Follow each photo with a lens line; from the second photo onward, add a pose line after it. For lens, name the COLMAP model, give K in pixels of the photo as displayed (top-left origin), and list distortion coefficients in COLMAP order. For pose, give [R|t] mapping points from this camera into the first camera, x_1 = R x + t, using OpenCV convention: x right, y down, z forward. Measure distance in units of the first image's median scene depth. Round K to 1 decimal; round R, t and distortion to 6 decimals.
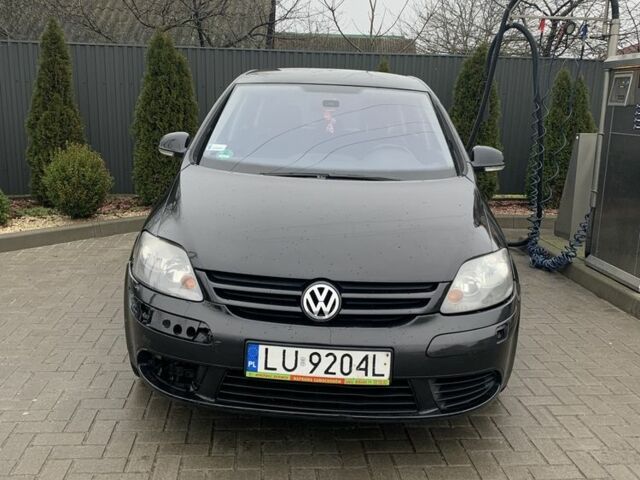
lens RADIAL K [[664.5, 0, 317.8], [0, 664.5, 218.5], [0, 0, 1]] dist [0.053799, -0.014288]
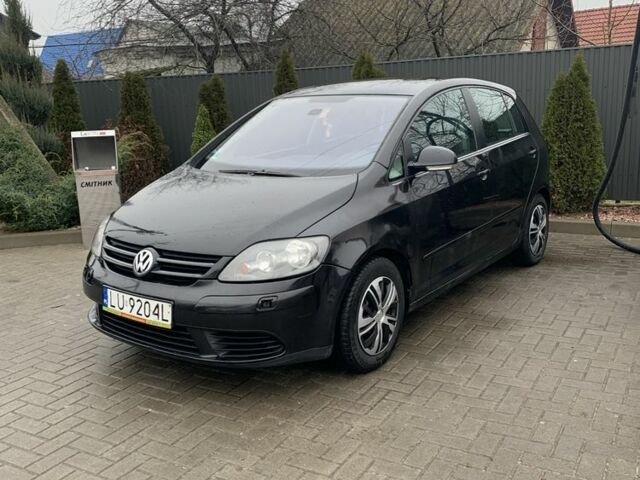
lens RADIAL K [[651.1, 0, 320.0], [0, 651.1, 240.0], [0, 0, 1]] dist [0.205894, -0.528708]
pose [[0.820121, 0.062443, -0.568773, 1.060096], [-0.050413, 0.998047, 0.036881, 0.011633], [0.569965, -0.001573, 0.821667, 0.098459]]
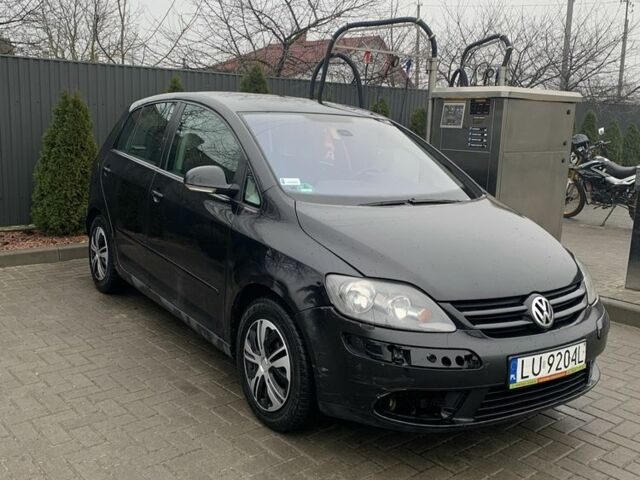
lens RADIAL K [[651.1, 0, 320.0], [0, 651.1, 240.0], [0, 0, 1]] dist [0.205894, -0.528708]
pose [[0.800741, -0.108843, 0.589038, -0.974241], [0.093150, 0.994016, 0.057046, -0.101730], [-0.591723, 0.009190, 0.806089, 0.290877]]
